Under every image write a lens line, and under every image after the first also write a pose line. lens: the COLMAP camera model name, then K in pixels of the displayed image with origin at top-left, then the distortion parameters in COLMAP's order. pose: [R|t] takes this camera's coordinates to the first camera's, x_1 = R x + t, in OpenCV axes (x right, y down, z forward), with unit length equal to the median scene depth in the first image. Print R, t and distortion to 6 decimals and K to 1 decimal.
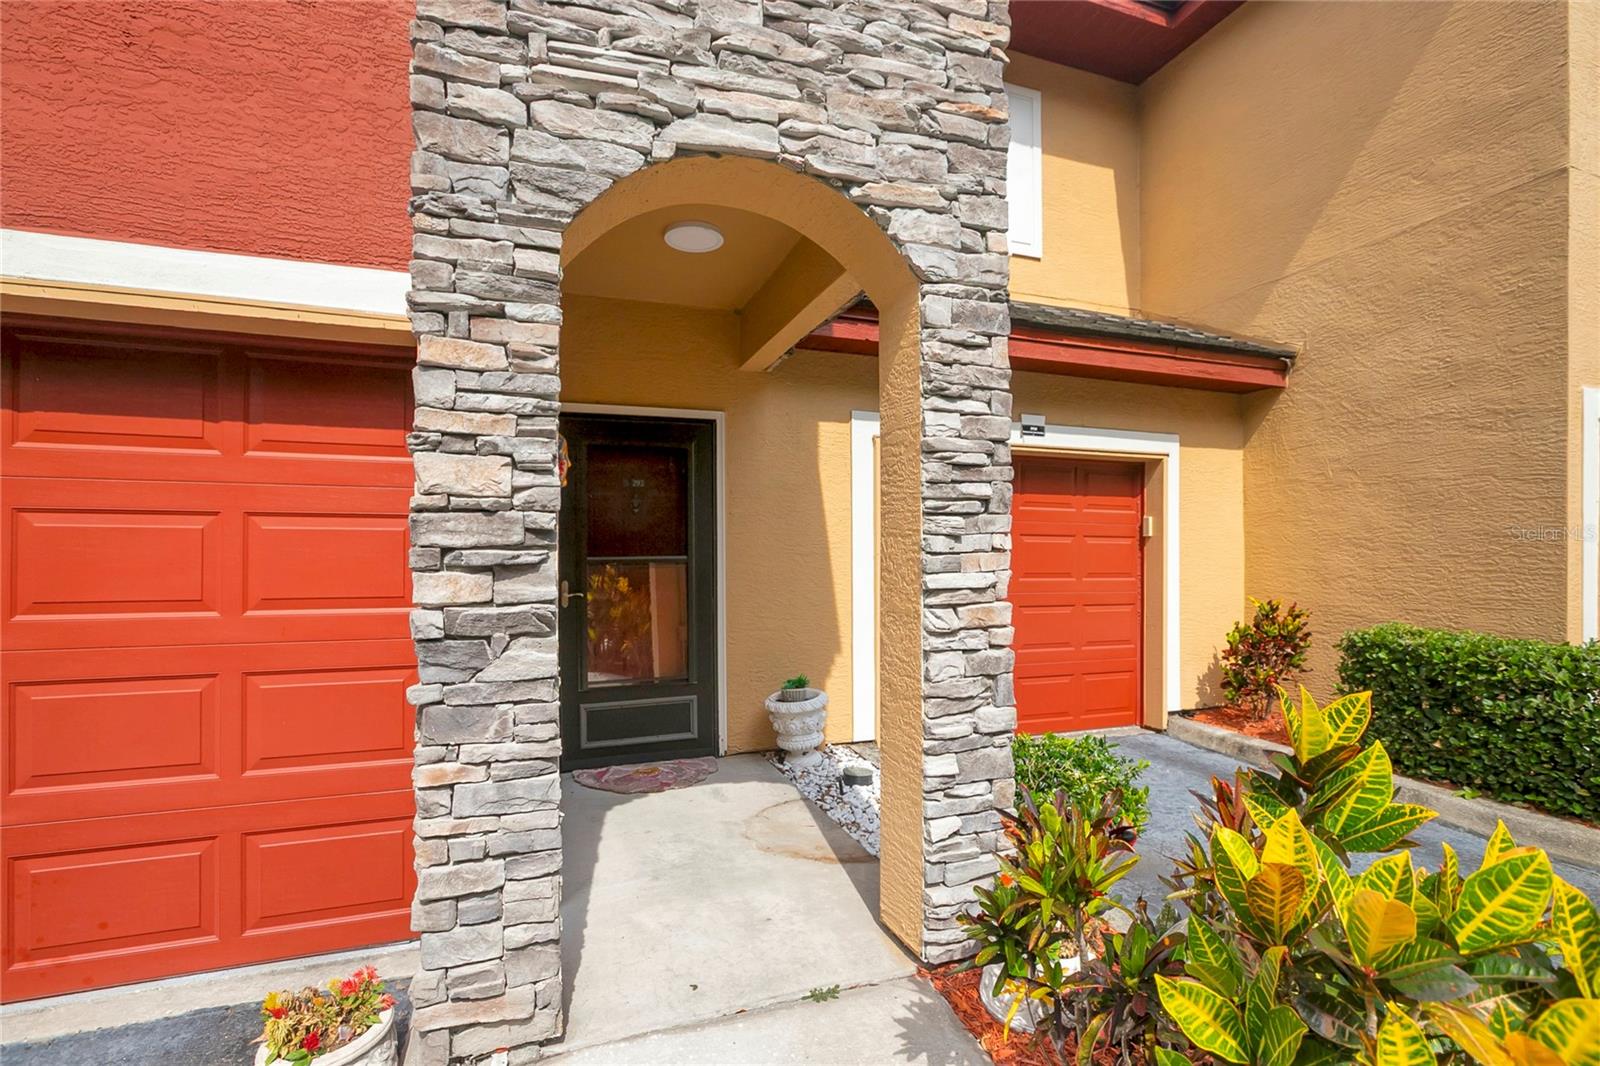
lens RADIAL K [[728.8, 0, 795.1], [0, 728.8, 544.2], [0, 0, 1]] dist [-0.034852, 0.017721]
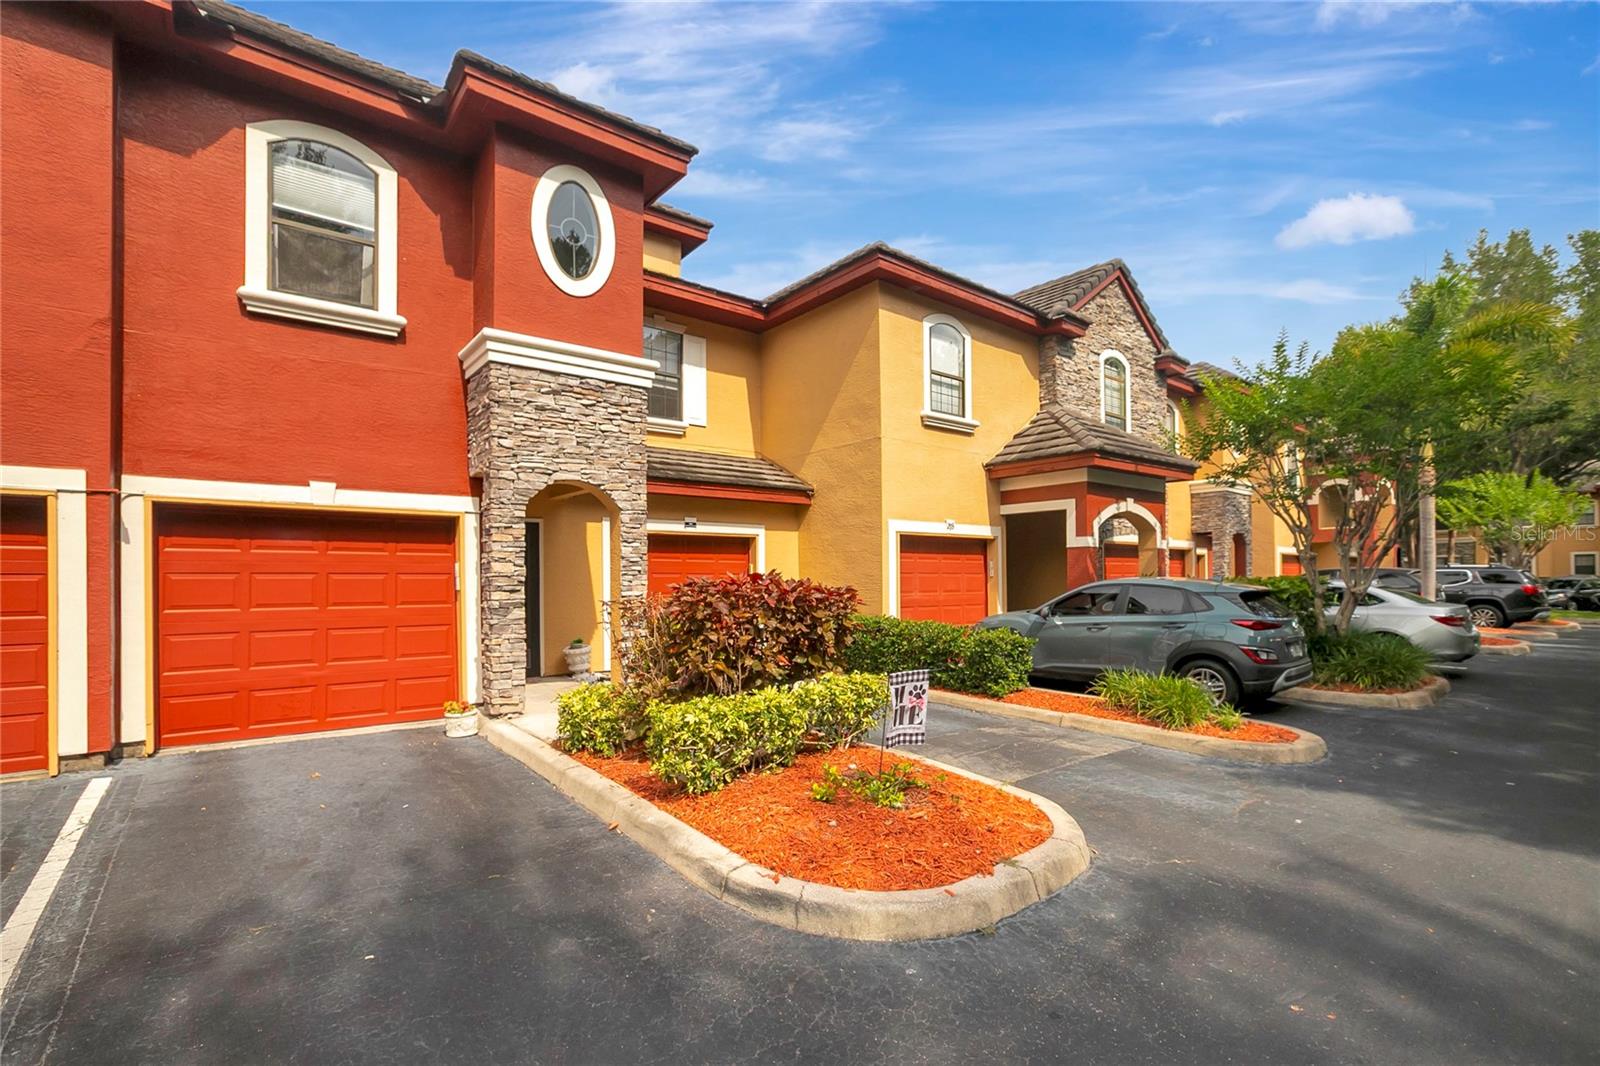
lens RADIAL K [[728.8, 0, 795.1], [0, 728.8, 544.2], [0, 0, 1]] dist [-0.034852, 0.017721]
pose [[0.947280, 0.007614, 0.320316, -0.150557], [0.002903, 0.999473, -0.032341, -0.067962], [-0.320394, 0.031566, 0.946758, -2.477874]]
